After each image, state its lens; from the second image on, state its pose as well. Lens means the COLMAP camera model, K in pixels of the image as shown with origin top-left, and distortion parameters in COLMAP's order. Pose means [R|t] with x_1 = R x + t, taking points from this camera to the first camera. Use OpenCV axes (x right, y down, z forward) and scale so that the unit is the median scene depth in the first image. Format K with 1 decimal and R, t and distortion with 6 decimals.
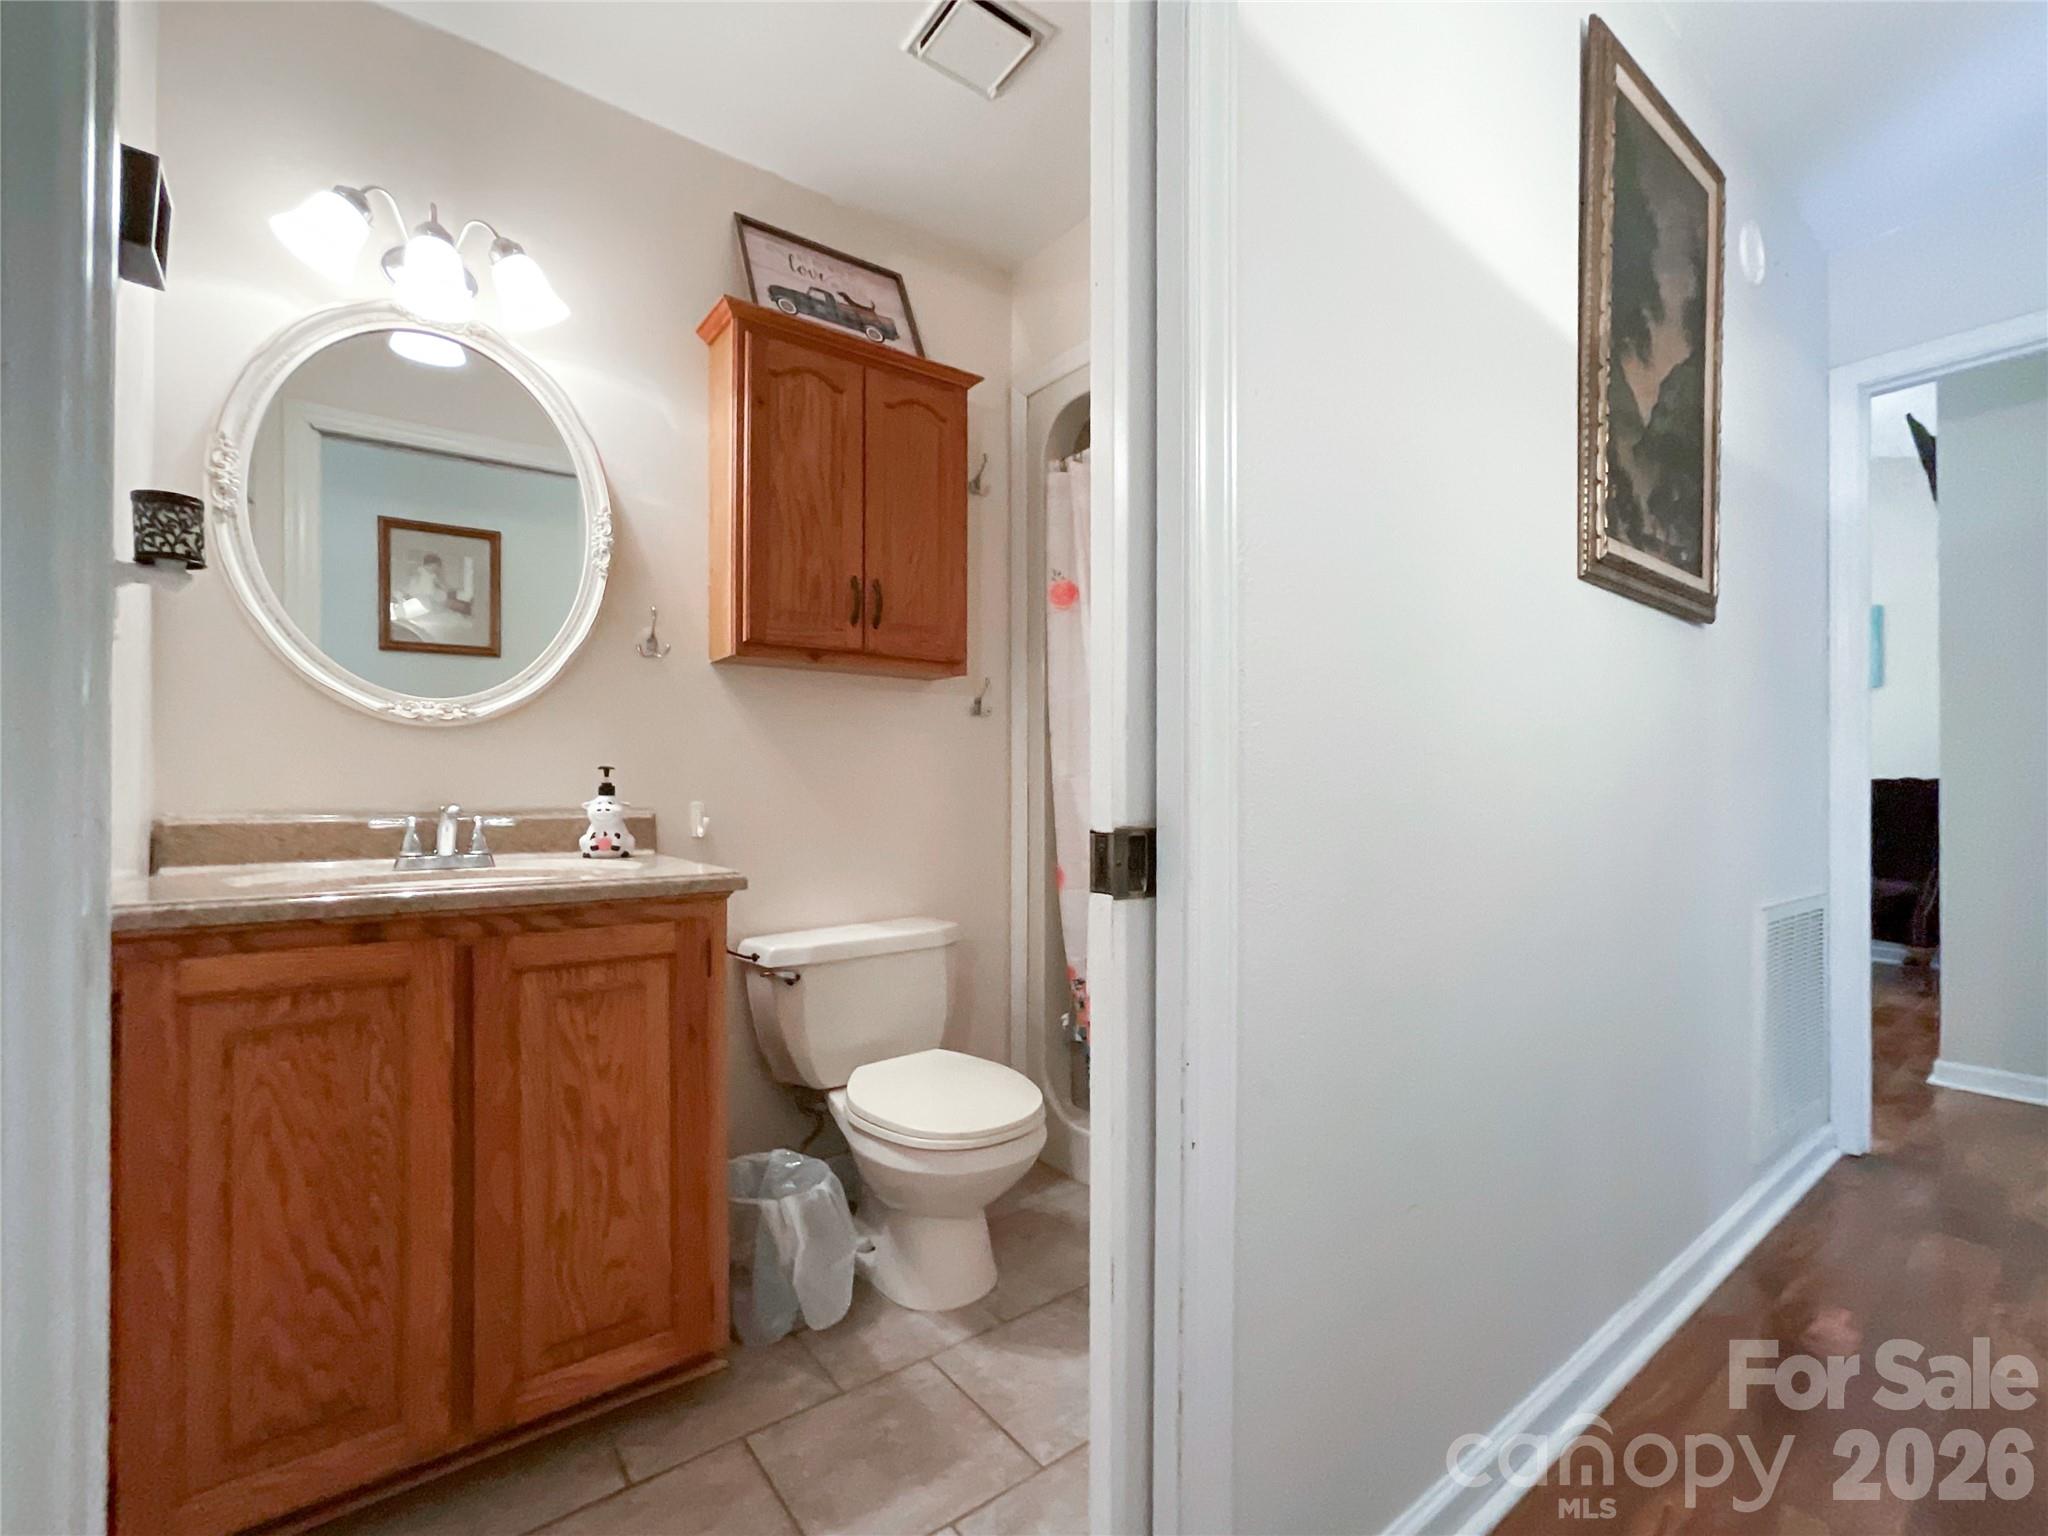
lens RADIAL K [[868.9, 0, 1029.2], [0, 868.9, 761.8], [0, 0, 1]] dist [-0.002818, 0.000092]
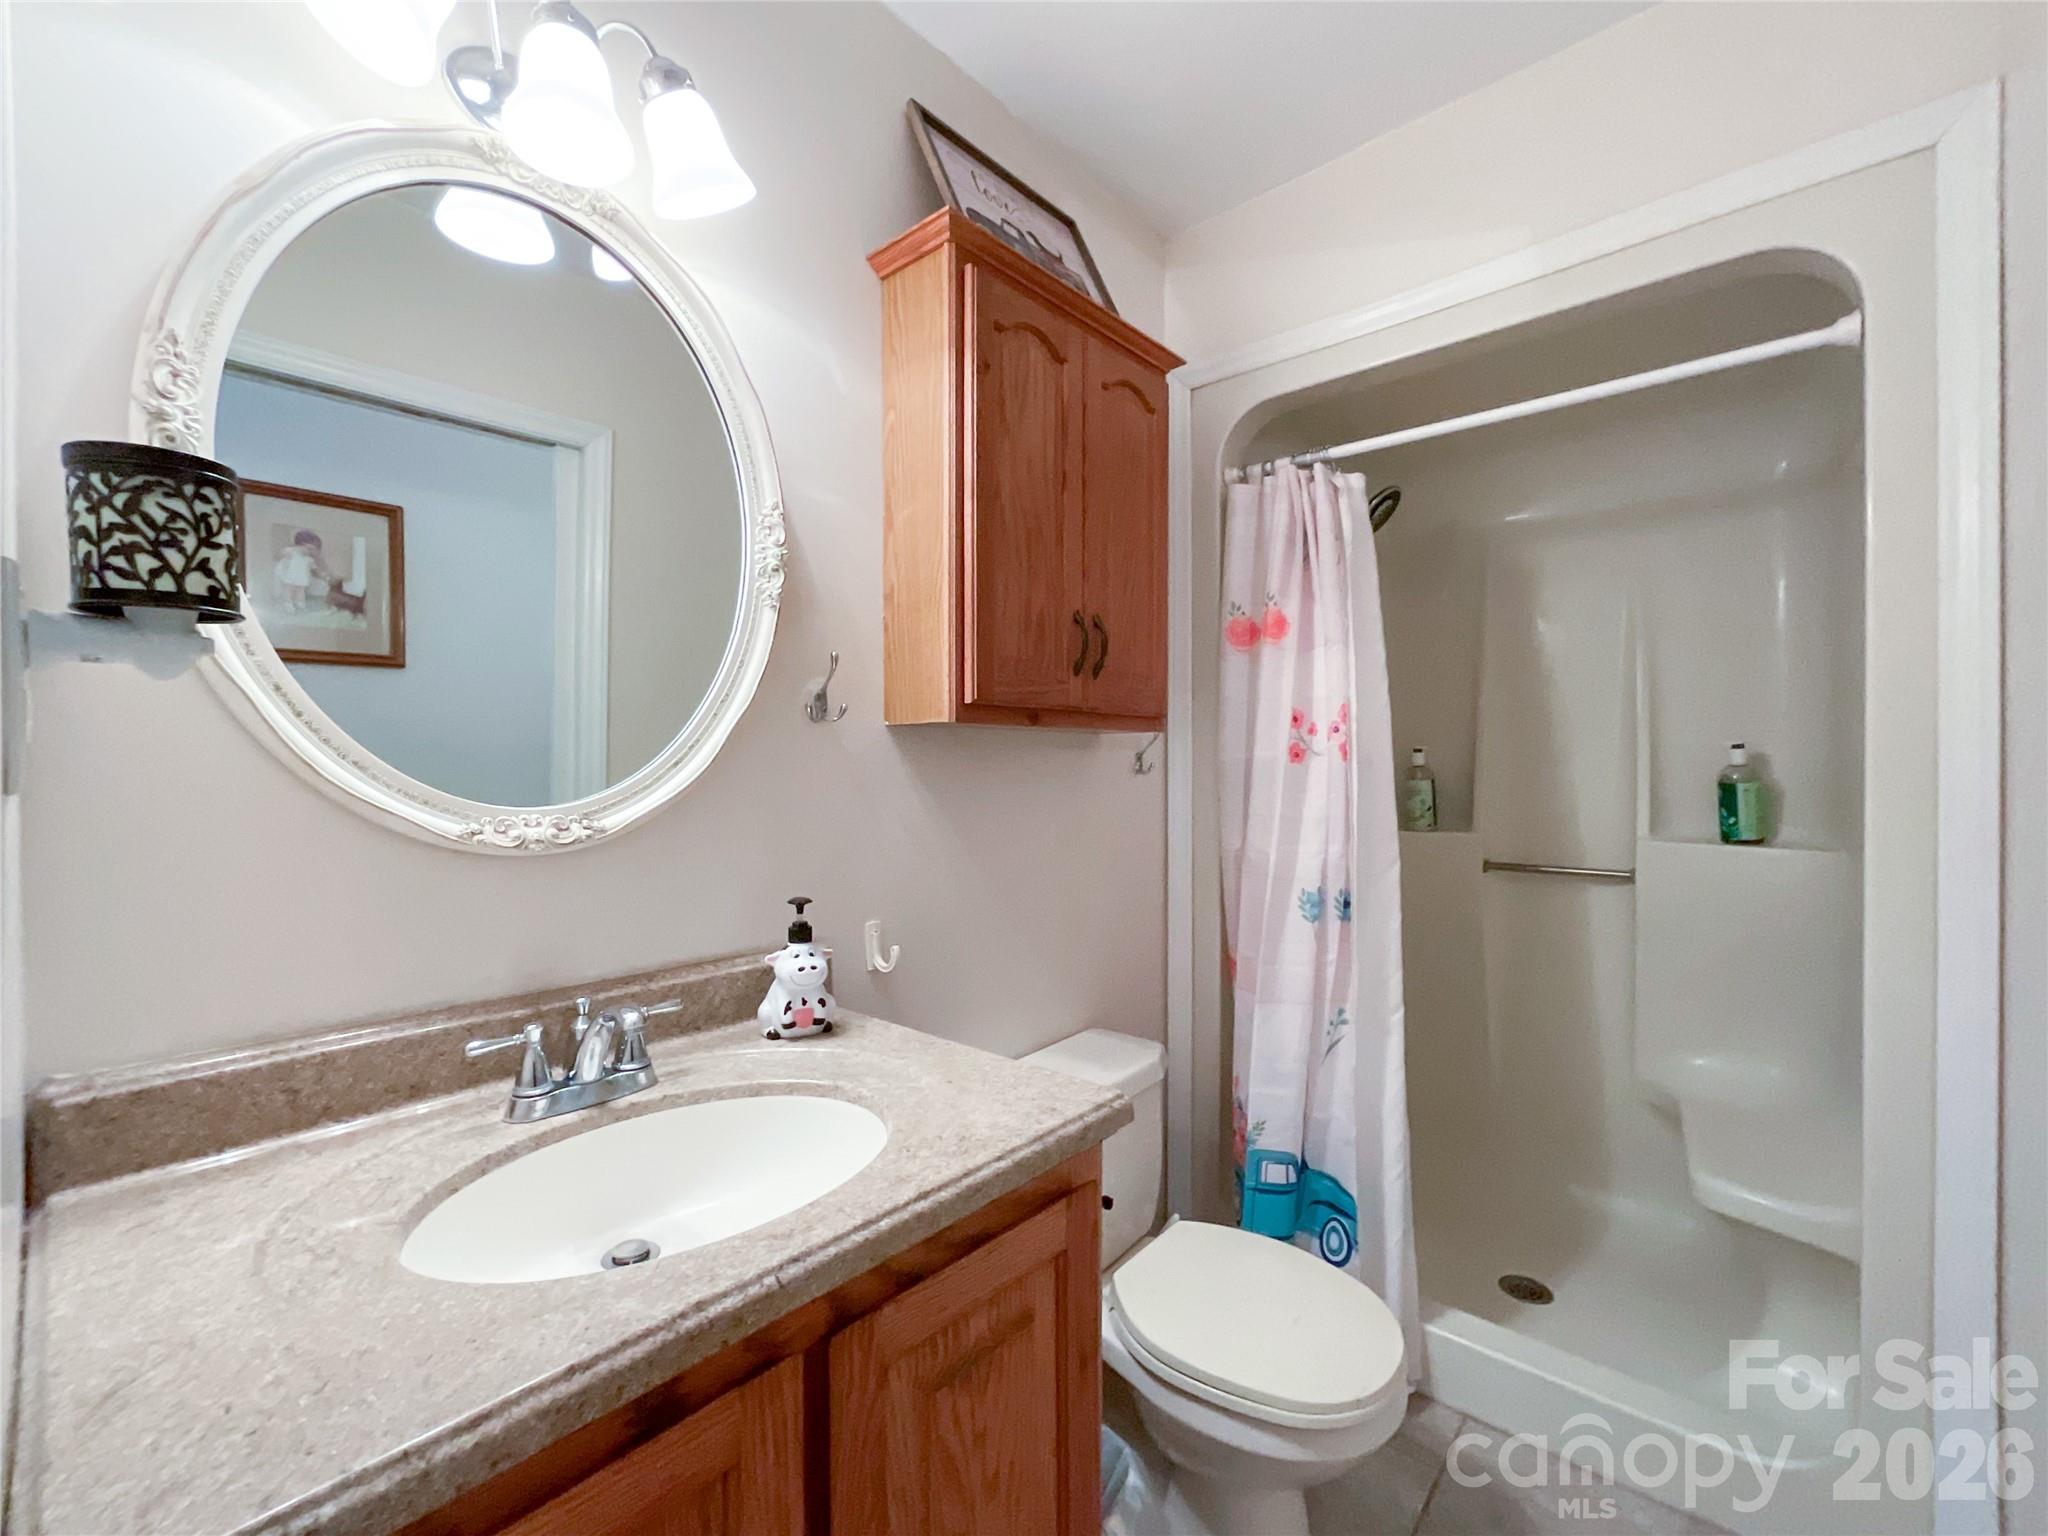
lens RADIAL K [[832.0, 0, 1028.0], [0, 832.0, 753.6], [0, 0, 1]] dist [-0.003882, -0.000300]
pose [[0.981165, -0.001033, 0.193168, -0.436686], [-0.000922, 0.999949, 0.010032, -0.110644], [-0.193169, -0.010021, 0.981114, 0.343759]]
